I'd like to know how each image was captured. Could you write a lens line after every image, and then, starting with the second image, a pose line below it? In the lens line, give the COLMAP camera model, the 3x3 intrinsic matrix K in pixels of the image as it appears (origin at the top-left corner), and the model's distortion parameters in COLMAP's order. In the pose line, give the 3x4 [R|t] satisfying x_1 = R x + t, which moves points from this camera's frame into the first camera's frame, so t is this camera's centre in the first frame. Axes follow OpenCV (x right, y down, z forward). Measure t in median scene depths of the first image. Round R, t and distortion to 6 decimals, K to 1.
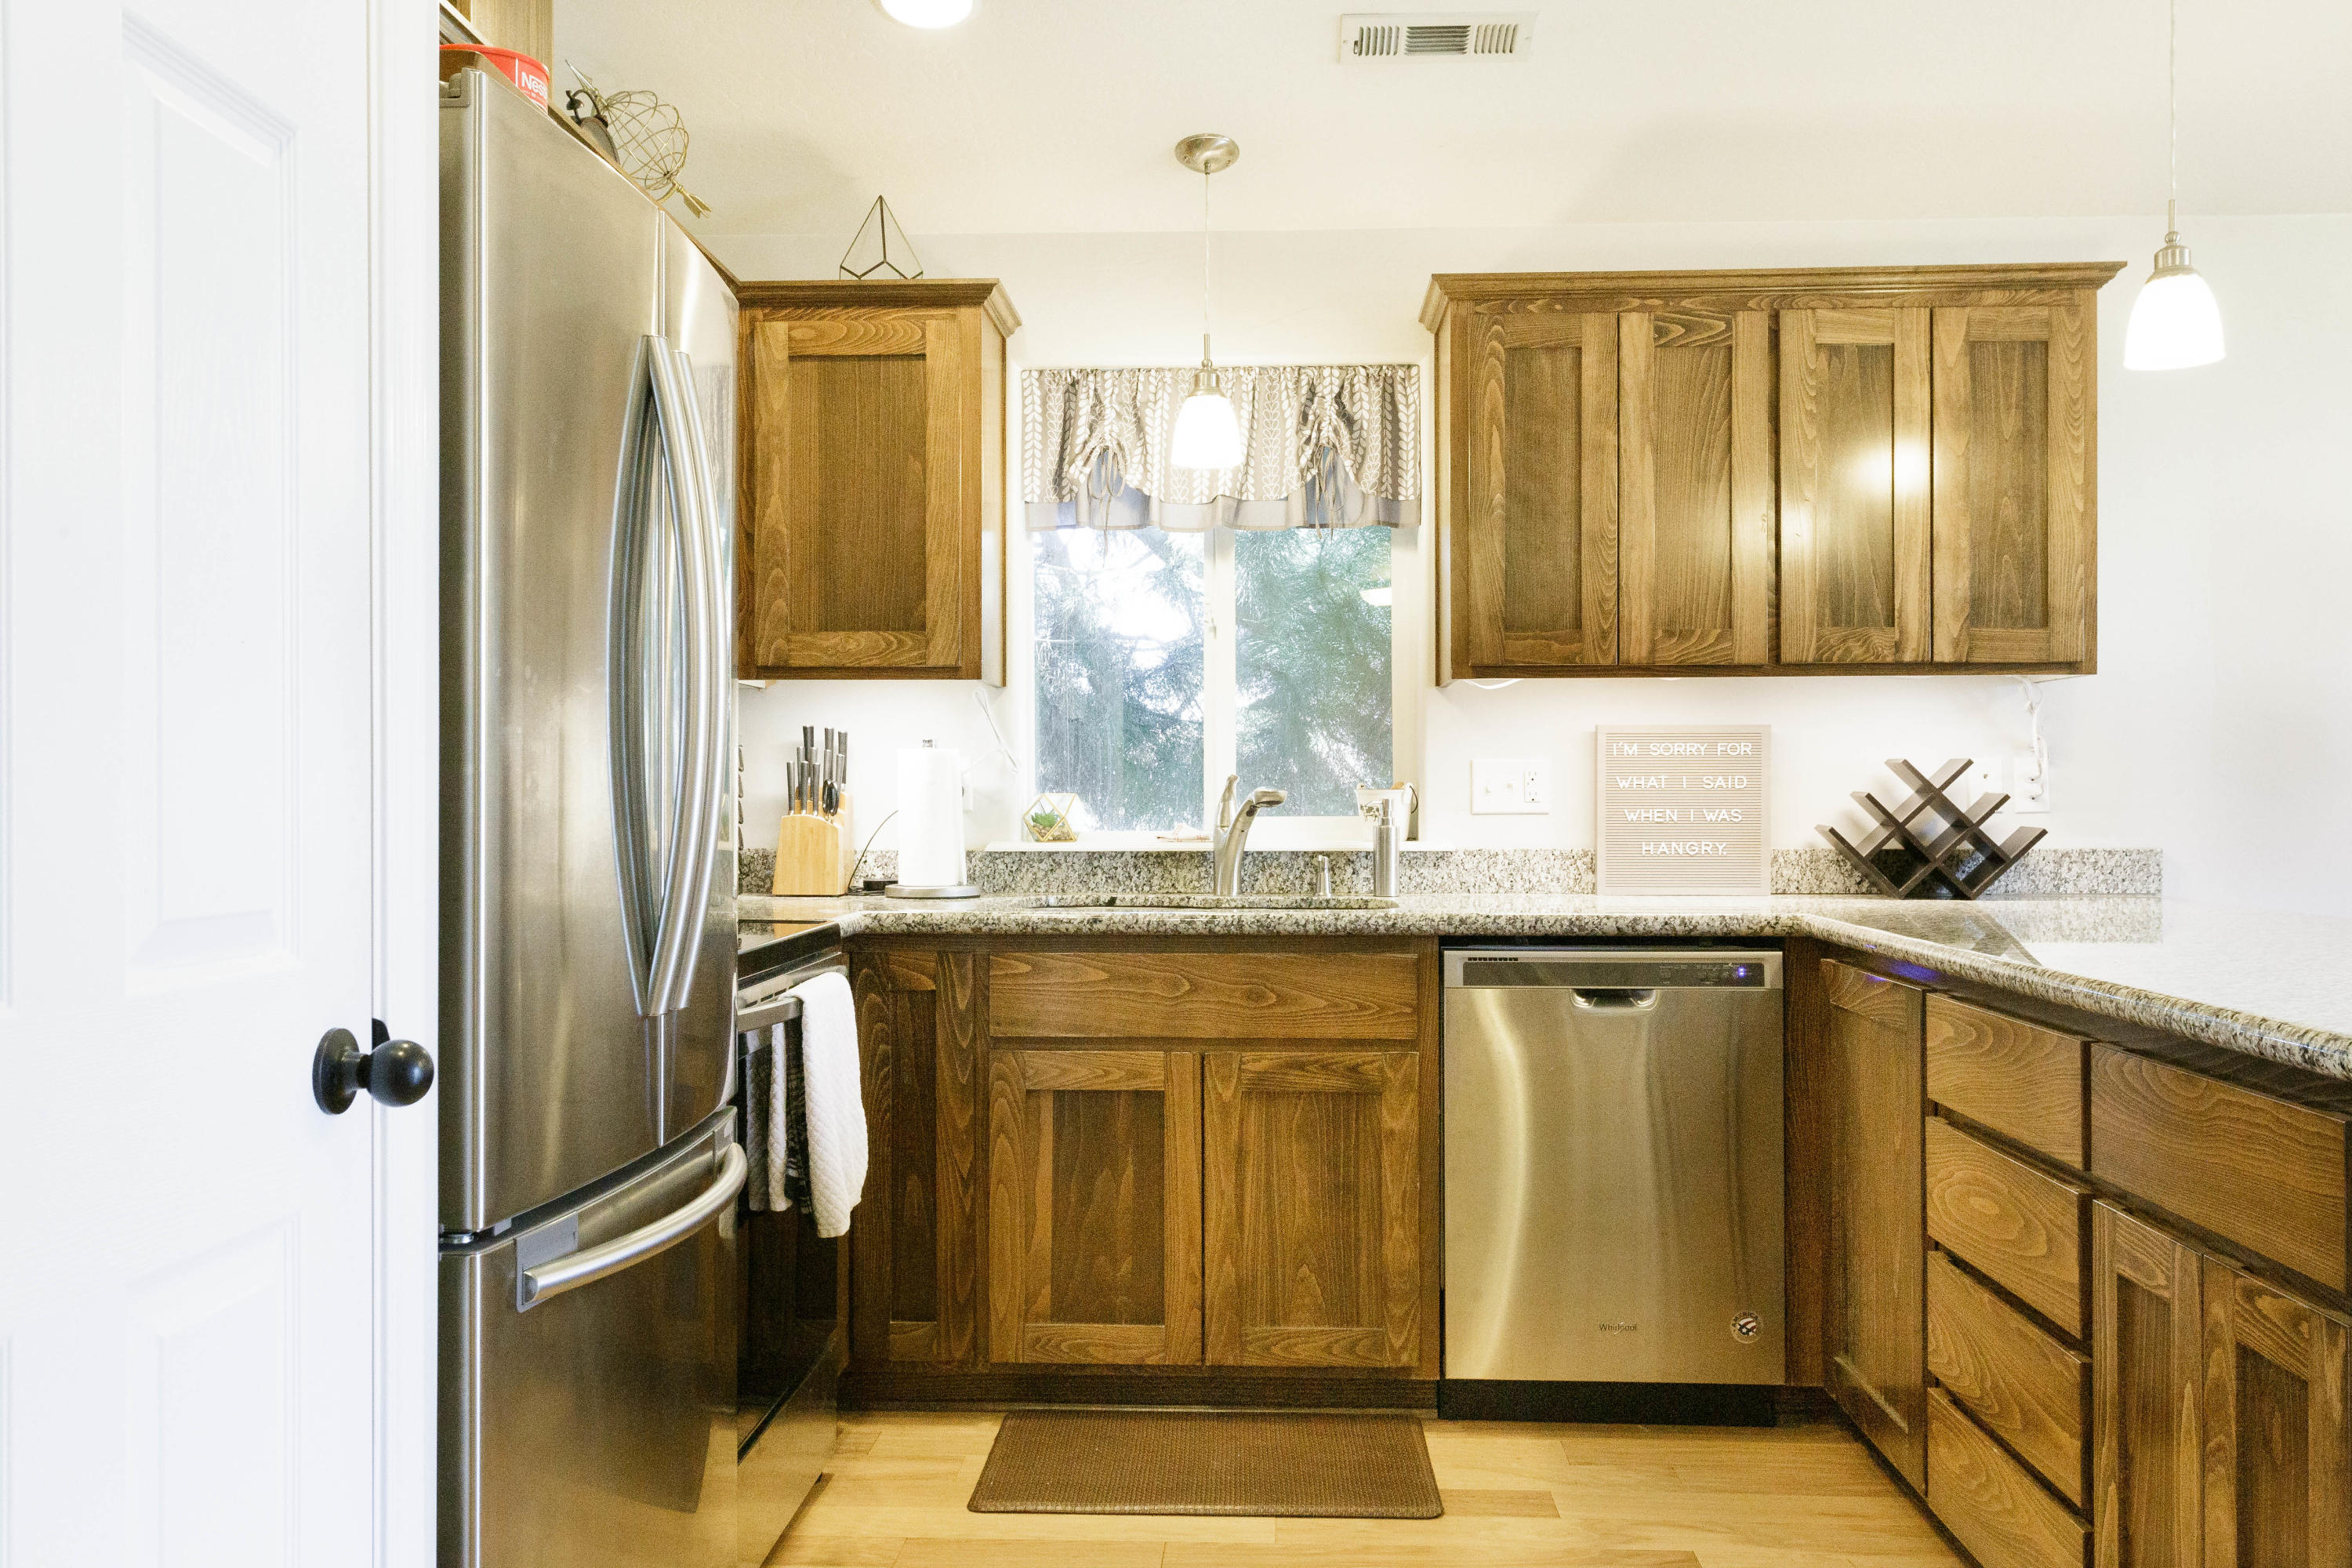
lens RADIAL K [[1951.2, 0, 1176.0], [0, 1951.2, 784.0], [0, 0, 1]] dist [0.002405, -0.004204]
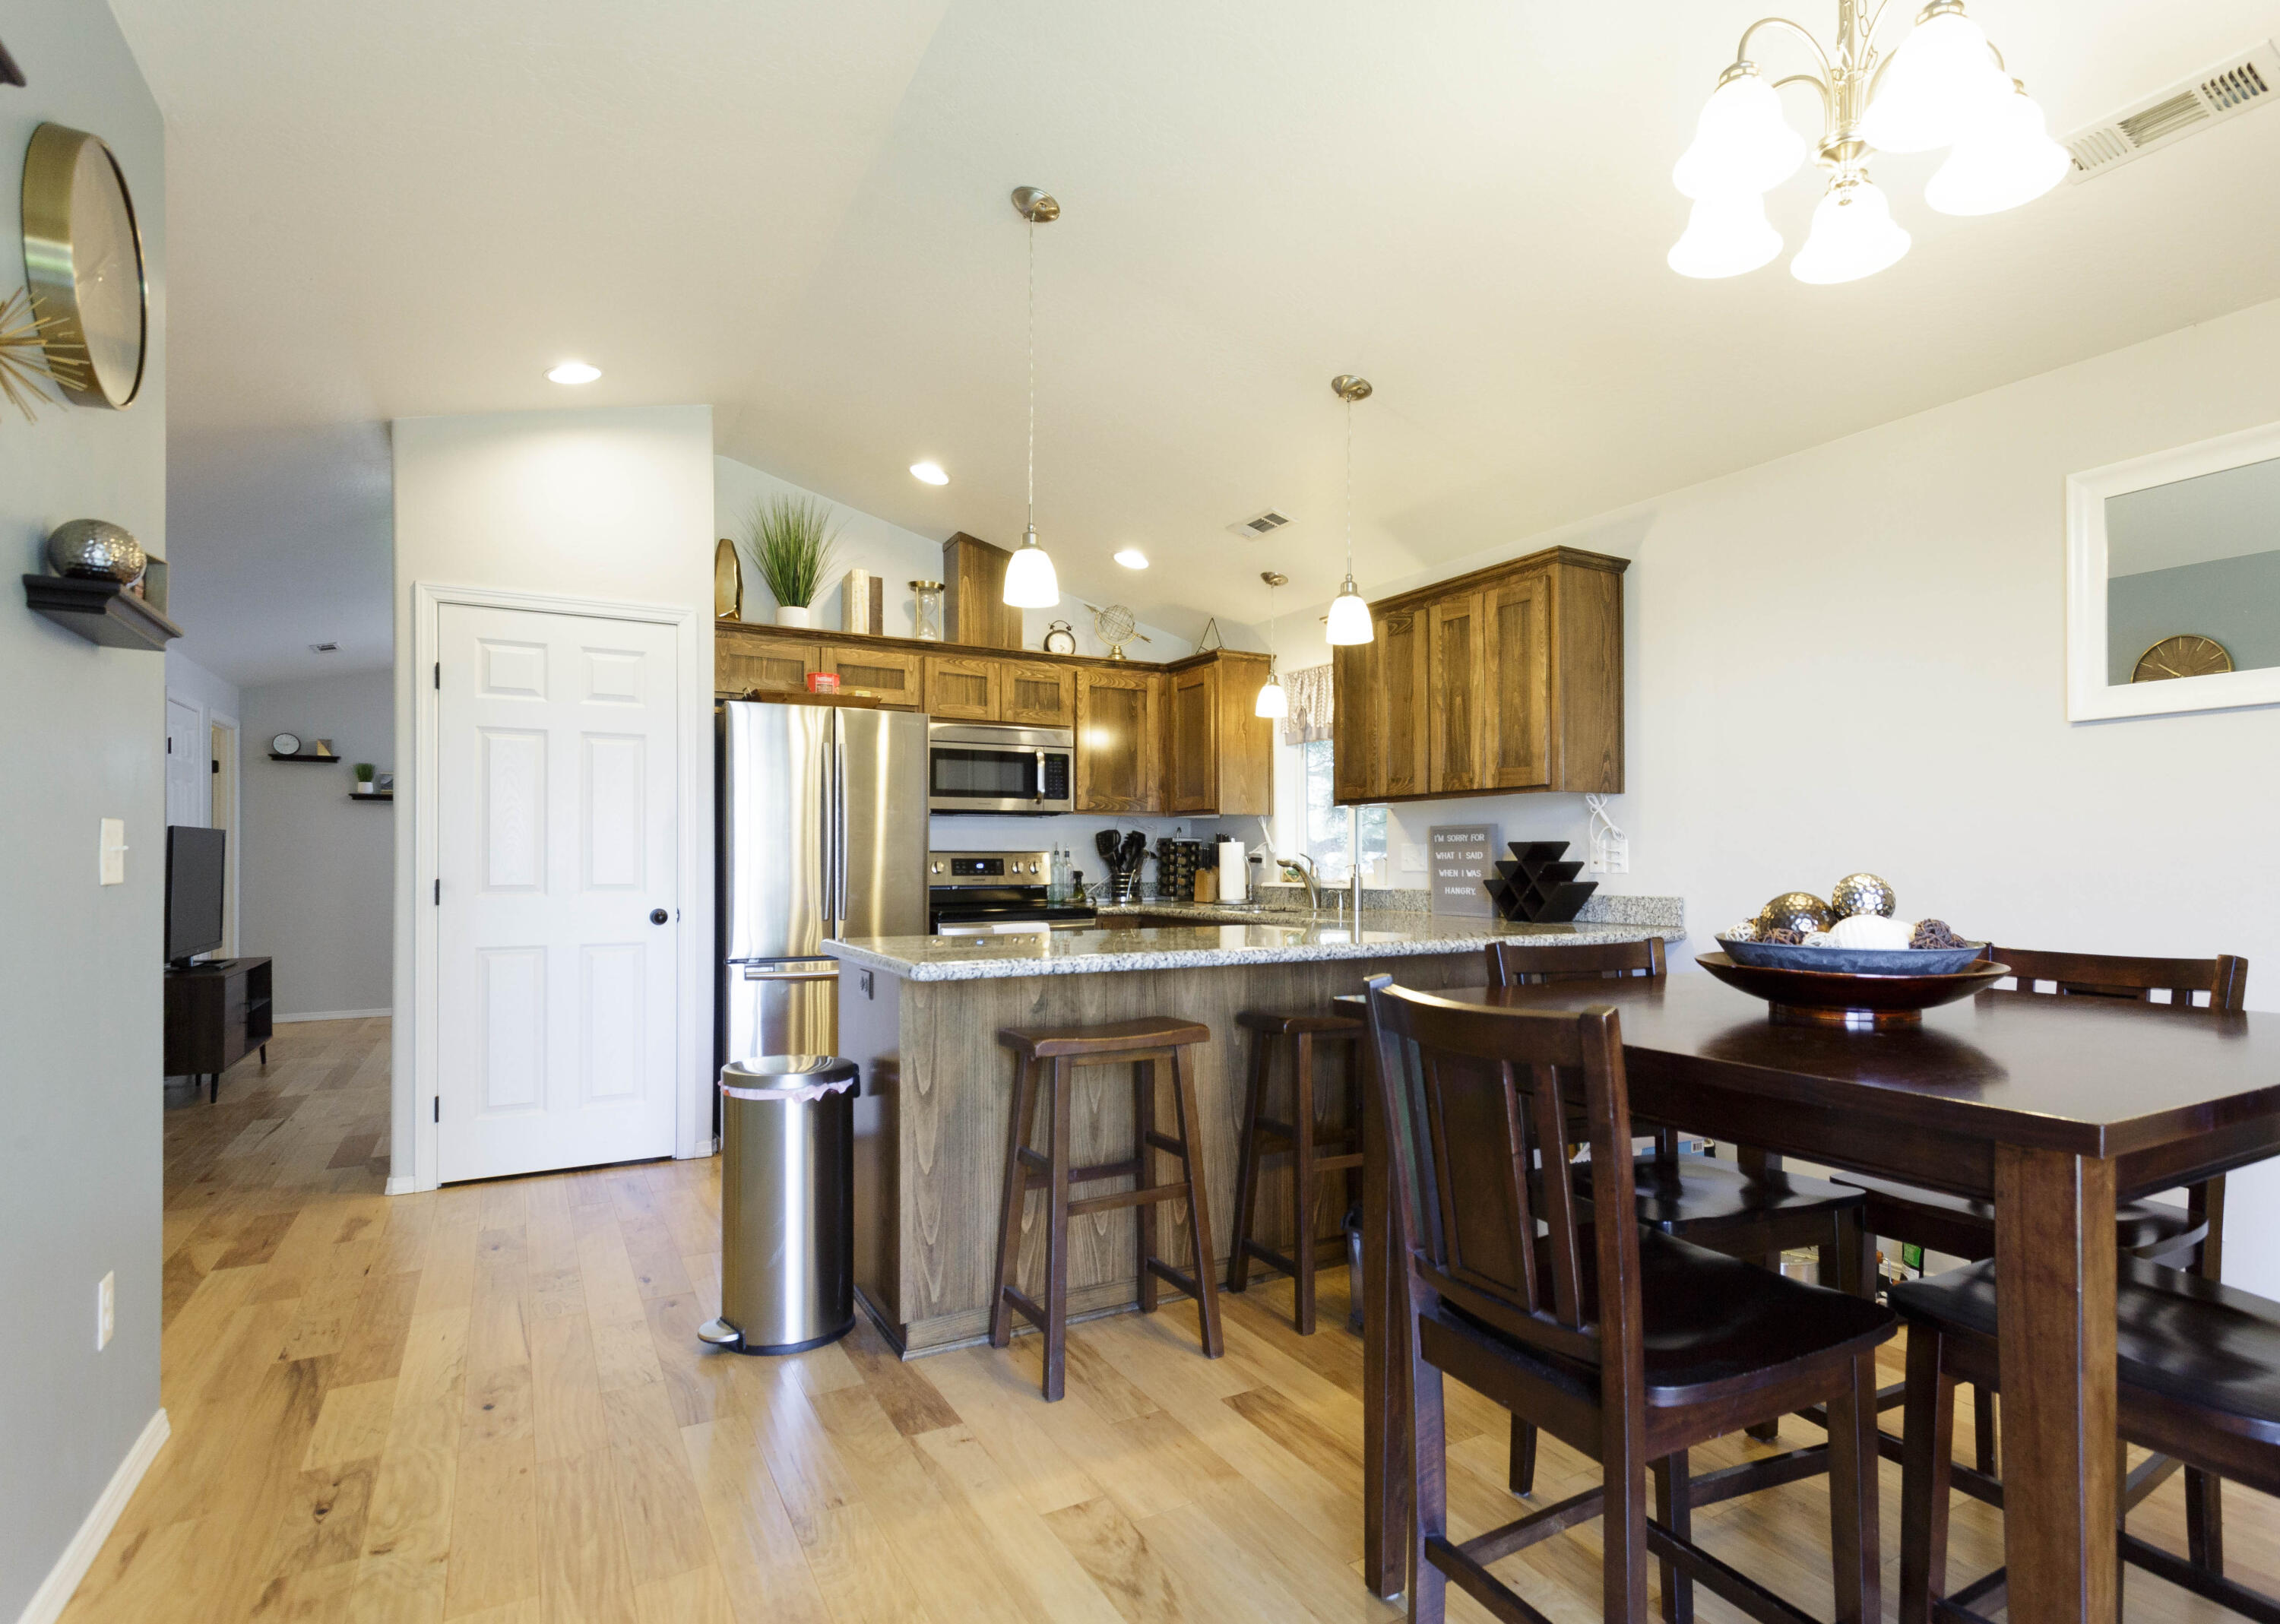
lens RADIAL K [[1190.8, 0, 1232.4], [0, 1190.8, 848.3], [0, 0, 1]] dist [-0.000254, -0.000036]
pose [[0.561226, -0.009466, -0.827608, 1.248357], [0.006994, 0.999953, -0.006695, -0.001964], [0.827633, -0.002031, 0.561266, 0.206483]]
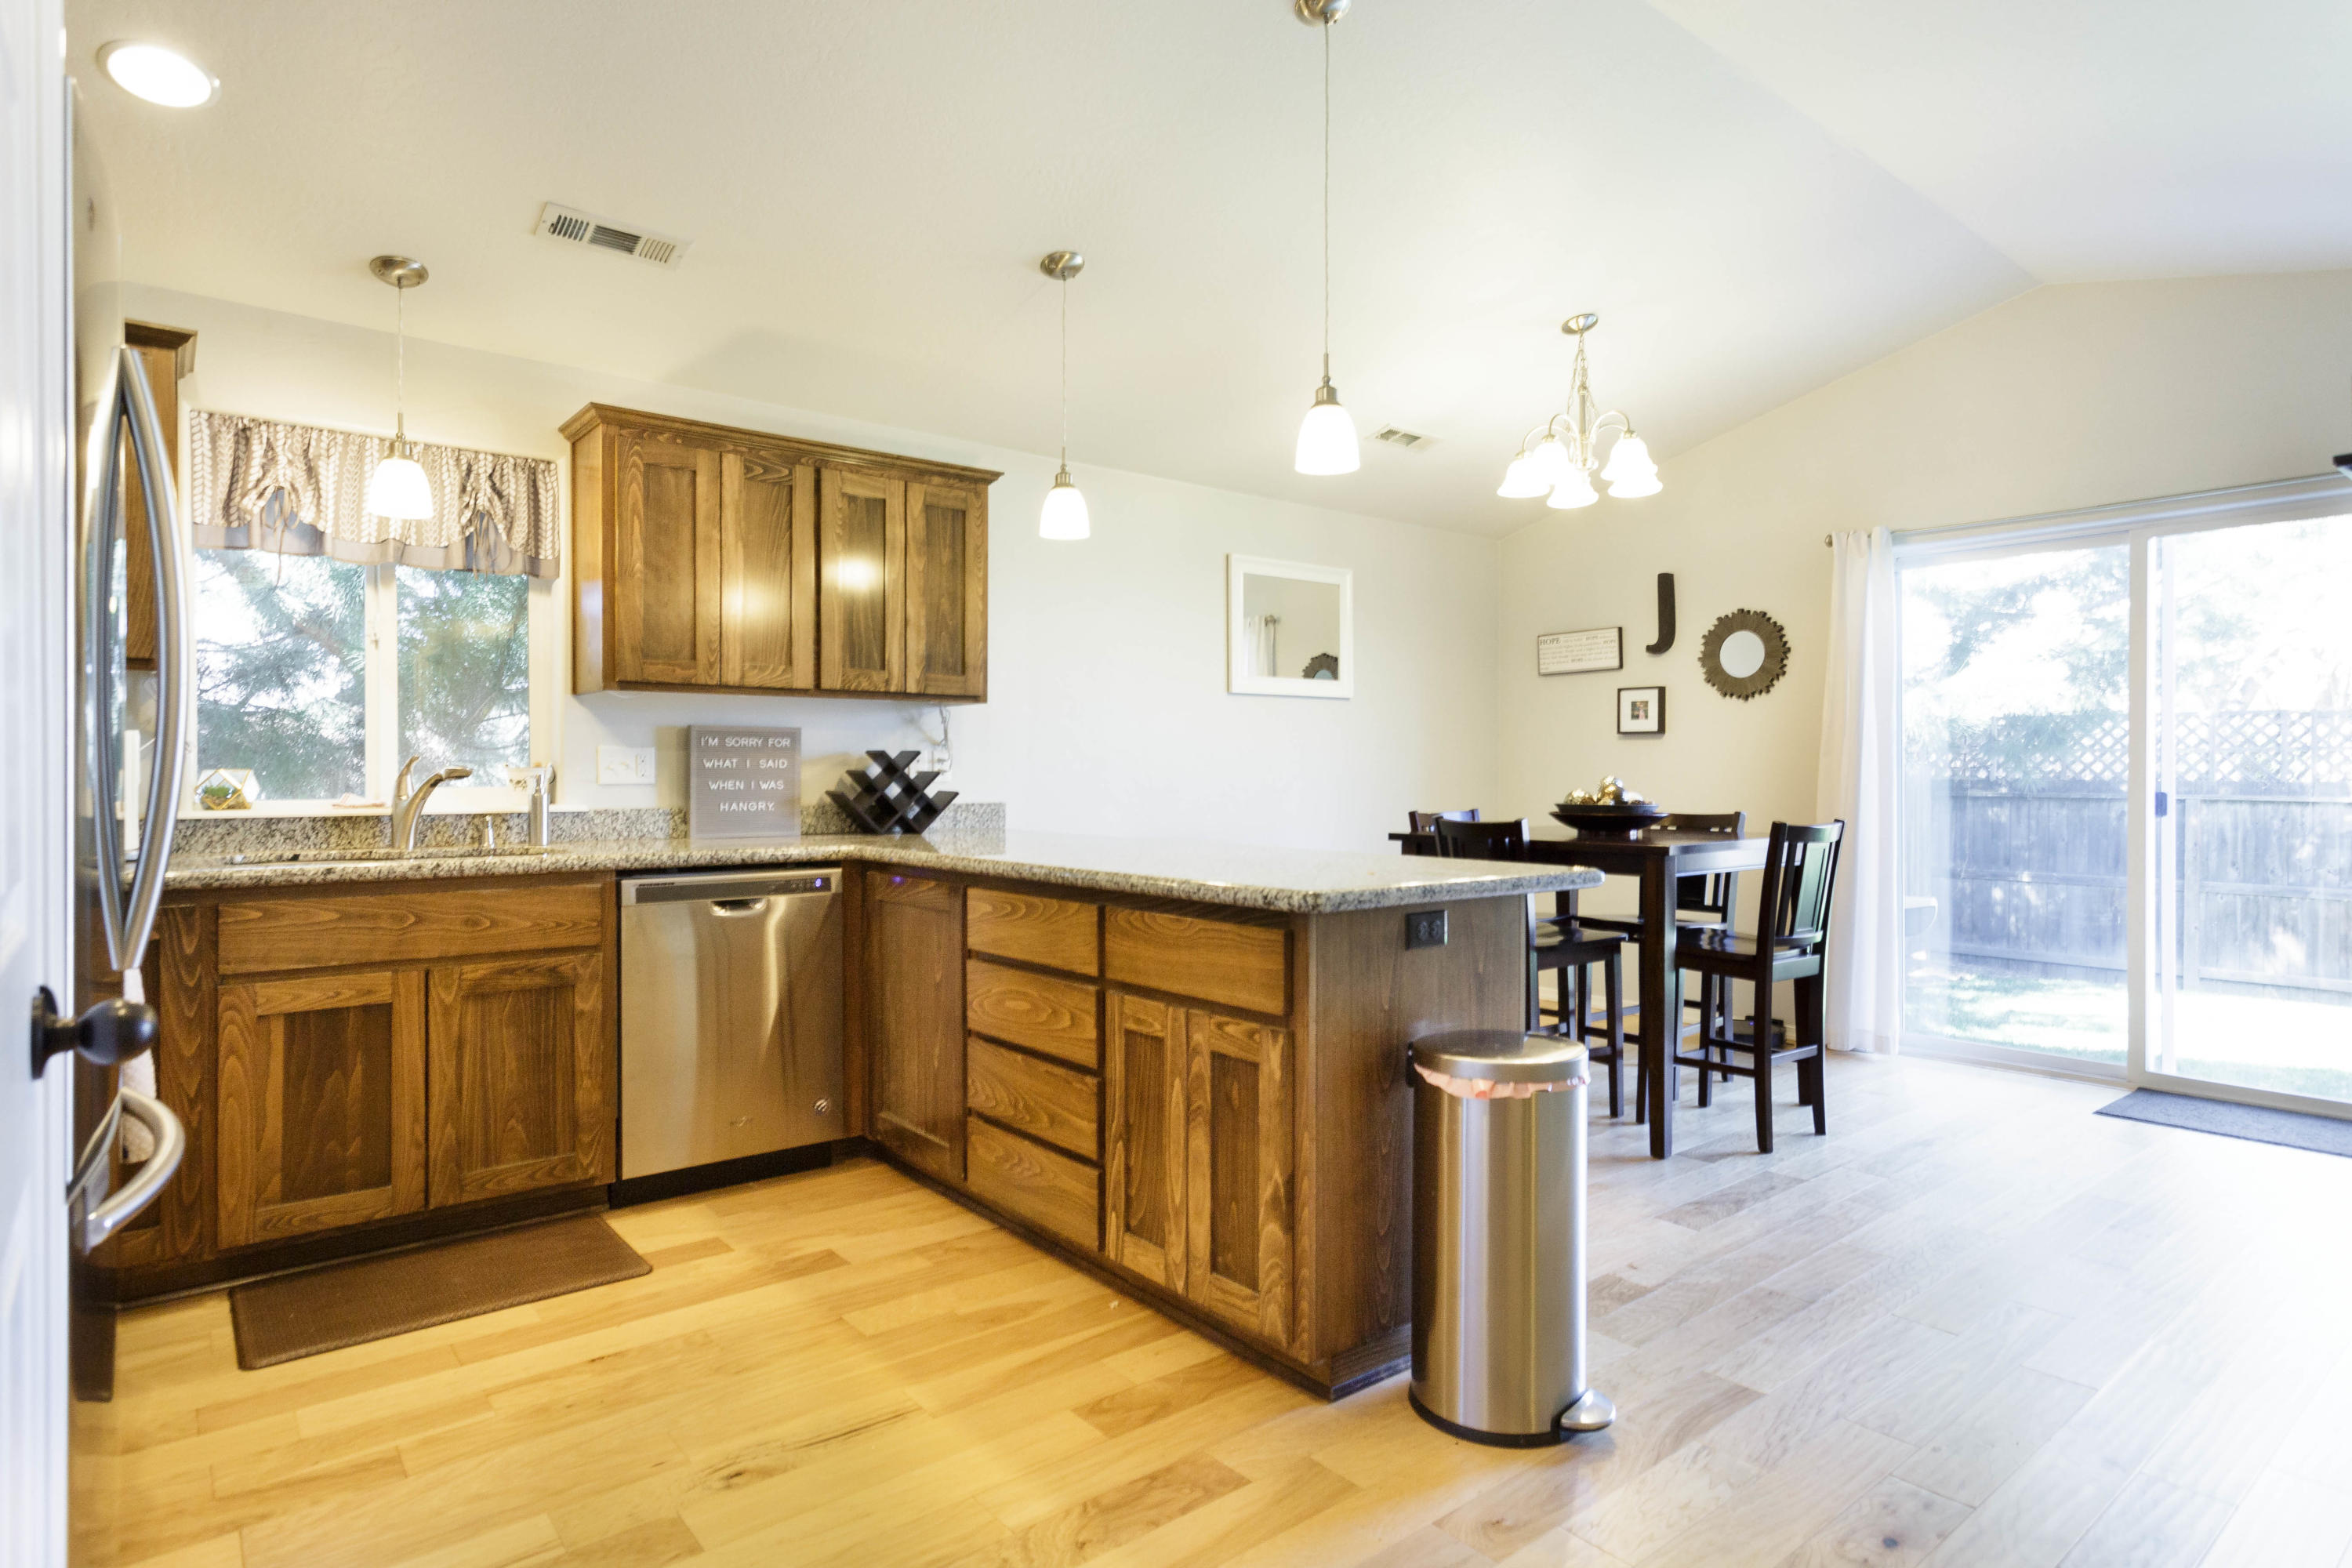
lens RADIAL K [[1252.4, 0, 1167.4], [0, 1252.4, 772.9], [0, 0, 1]] dist [0.003265, 0.001630]
pose [[0.748171, 0.000890, 0.663506, -0.169831], [-0.004962, 0.999979, 0.004254, 0.000859], [-0.663488, -0.006475, 0.748159, 0.048430]]
